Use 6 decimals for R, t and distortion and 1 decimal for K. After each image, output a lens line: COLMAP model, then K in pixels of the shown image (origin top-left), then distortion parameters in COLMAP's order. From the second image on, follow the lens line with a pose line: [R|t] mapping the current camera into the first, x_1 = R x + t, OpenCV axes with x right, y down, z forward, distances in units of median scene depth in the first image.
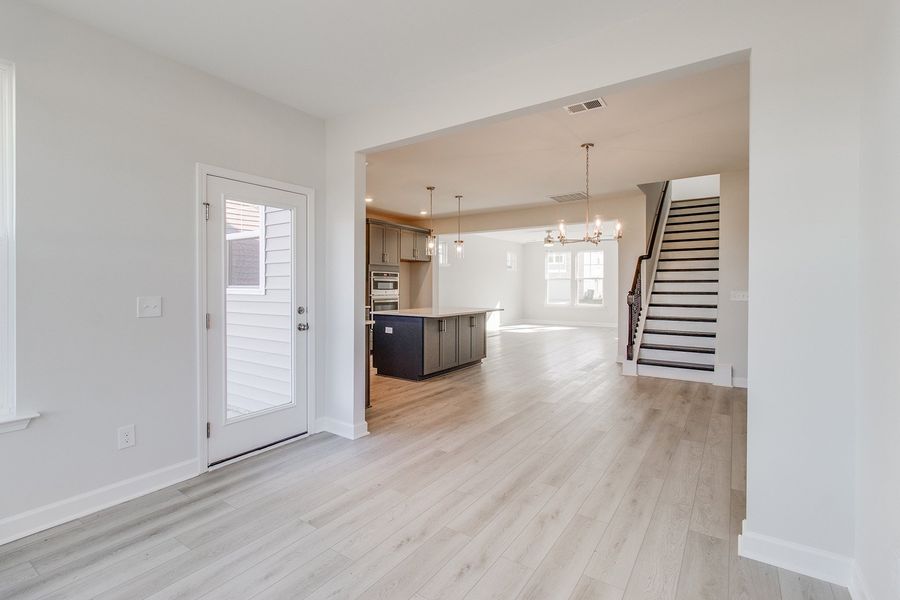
lens RADIAL K [[417.7, 0, 444.9], [0, 417.7, 295.4], [0, 0, 1]] dist [-0.001787, 0.001358]
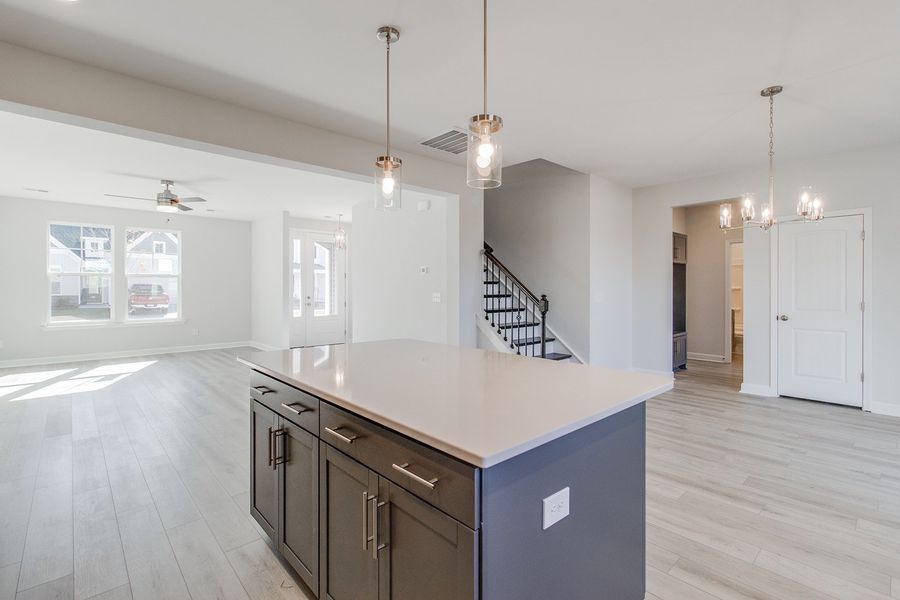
lens RADIAL K [[417.7, 0, 455.5], [0, 417.7, 294.7], [0, 0, 1]] dist [-0.001787, 0.001358]
pose [[0.208972, -0.018678, 0.977743, -0.255144], [0.021326, 0.999667, 0.014539, -0.018355], [-0.977689, 0.017813, 0.209301, 0.747733]]
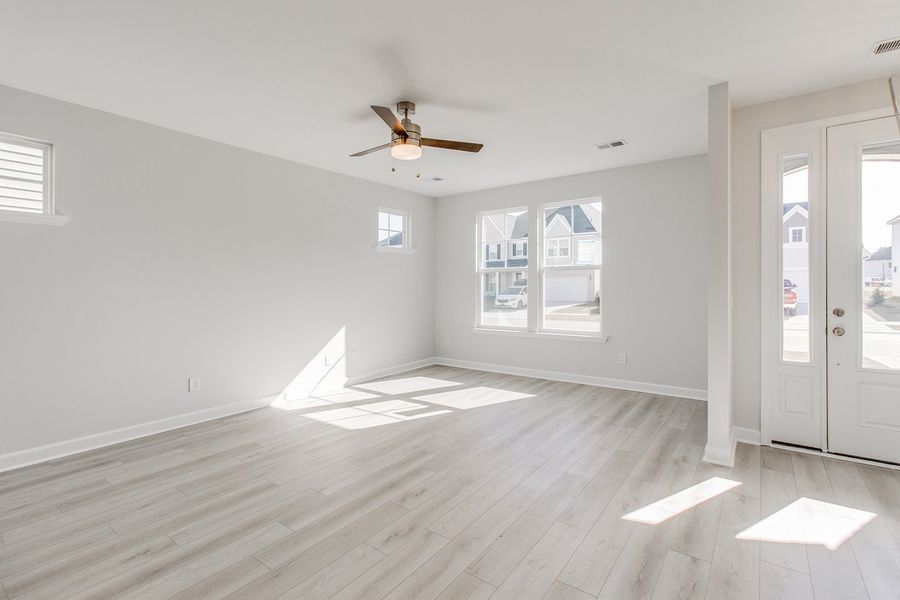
lens RADIAL K [[417.7, 0, 451.8], [0, 417.7, 290.2], [0, 0, 1]] dist [-0.001787, 0.001358]
pose [[0.999640, -0.008078, -0.025593, 0.399938], [0.007830, 0.999922, -0.009753, -0.022865], [0.025670, 0.009549, 0.999625, 0.964037]]
